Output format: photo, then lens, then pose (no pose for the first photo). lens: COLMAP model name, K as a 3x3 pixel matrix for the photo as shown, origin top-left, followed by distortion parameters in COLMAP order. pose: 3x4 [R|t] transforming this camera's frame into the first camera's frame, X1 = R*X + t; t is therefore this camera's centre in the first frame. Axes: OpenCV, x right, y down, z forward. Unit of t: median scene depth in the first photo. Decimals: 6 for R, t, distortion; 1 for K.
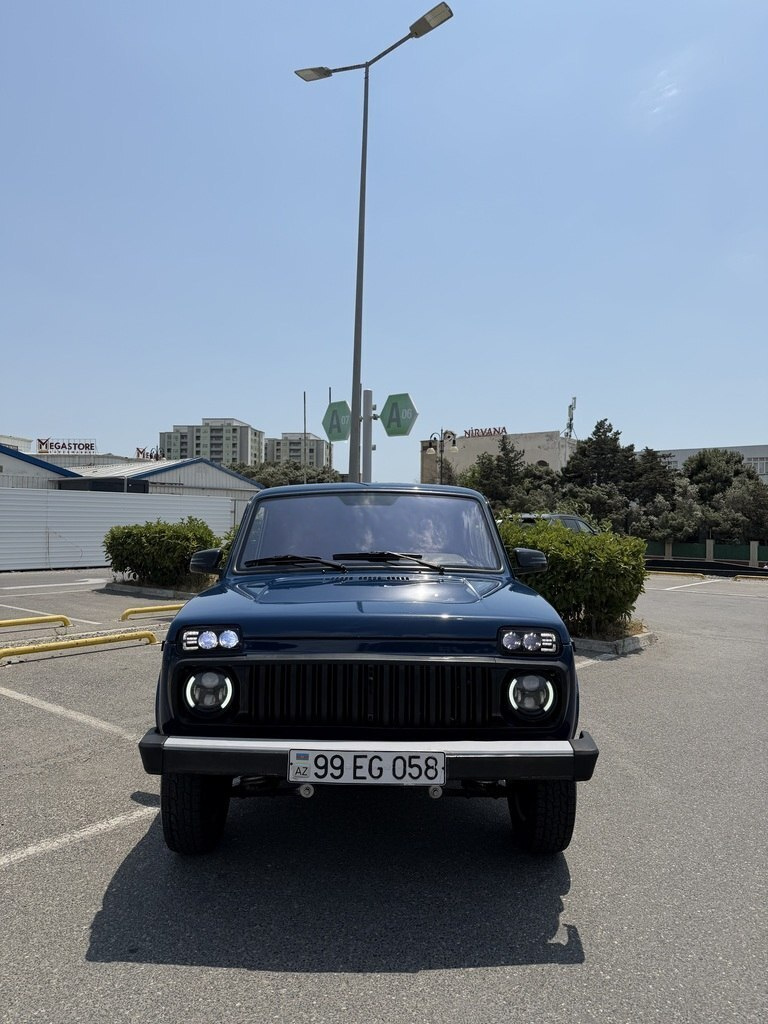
lens RADIAL K [[715.2, 0, 384.6], [0, 715.2, 524.0], [0, 0, 1]] dist [0.048103, -0.063486]
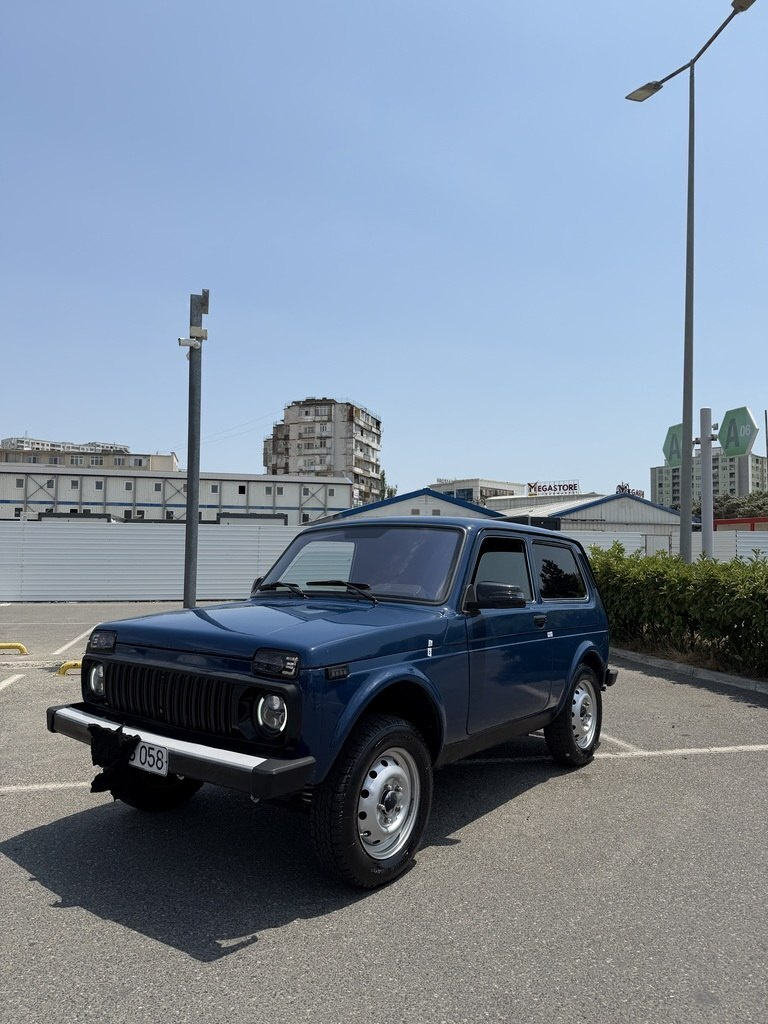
lens RADIAL K [[715.2, 0, 383.4], [0, 715.2, 522.7], [0, 0, 1]] dist [0.048103, -0.063486]
pose [[0.787700, -0.032801, -0.615185, 0.812039], [0.000272, 0.998600, -0.052895, 0.009042], [0.616059, 0.041498, 0.786606, 0.204708]]
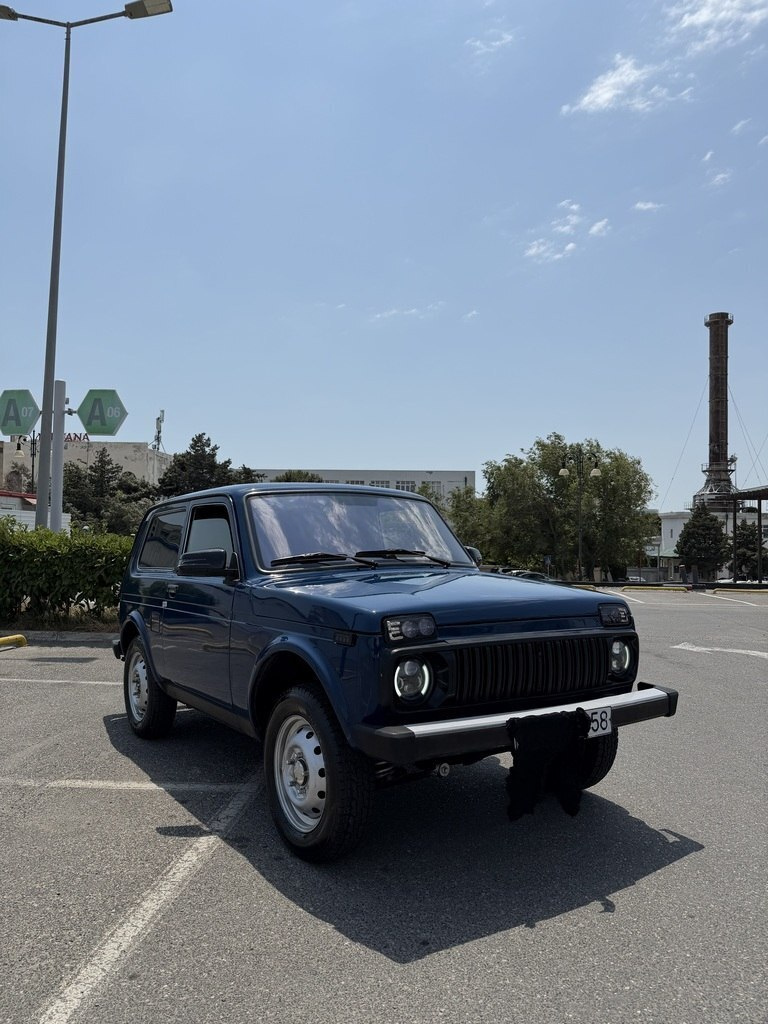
lens RADIAL K [[715.2, 0, 390.7], [0, 715.2, 523.4], [0, 0, 1]] dist [0.048103, -0.063486]
pose [[0.833721, 0.016446, 0.551941, -0.669945], [-0.004874, 0.999737, -0.022426, 0.027884], [-0.552165, 0.016007, 0.833581, 0.136579]]
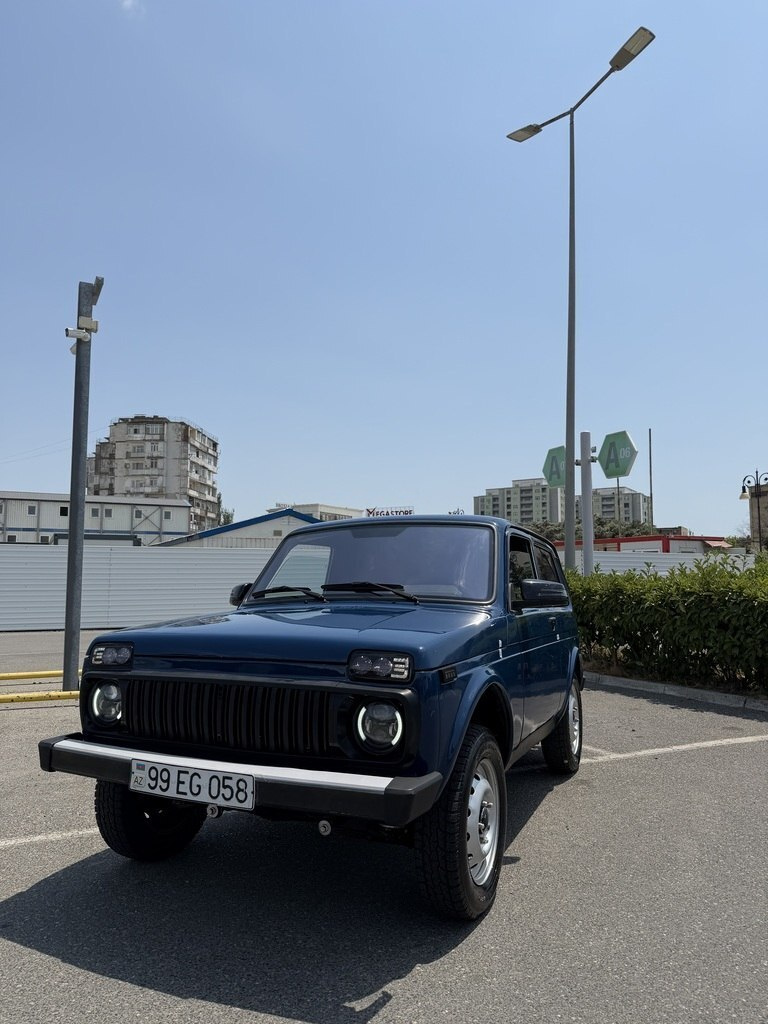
lens RADIAL K [[715.2, 0, 388.2], [0, 715.2, 525.0], [0, 0, 1]] dist [0.048103, -0.063486]
pose [[0.910430, -0.046140, -0.411082, 0.489487], [0.012732, 0.996415, -0.083639, 0.048554], [0.413467, 0.070914, 0.907753, 0.127744]]
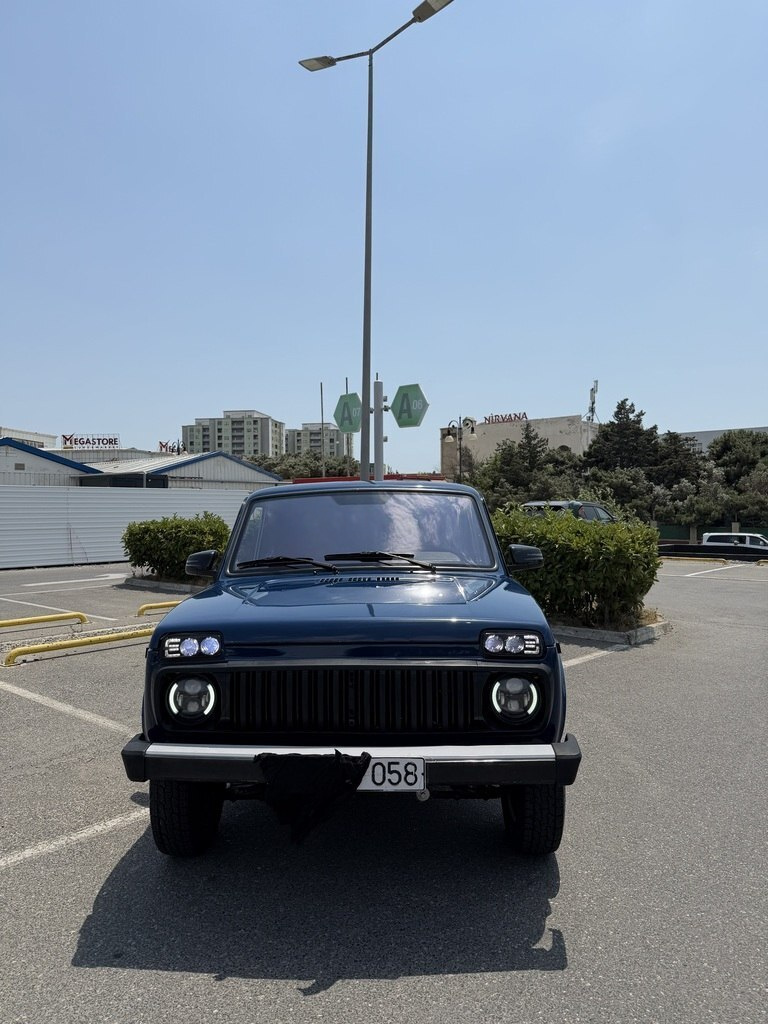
lens RADIAL K [[715.2, 0, 382.3], [0, 715.2, 523.4], [0, 0, 1]] dist [0.048103, -0.063486]
pose [[0.999240, -0.018672, -0.034219, 0.048990], [0.019194, 0.999703, 0.014996, -0.017009], [0.033929, -0.015641, 0.999302, 0.006601]]
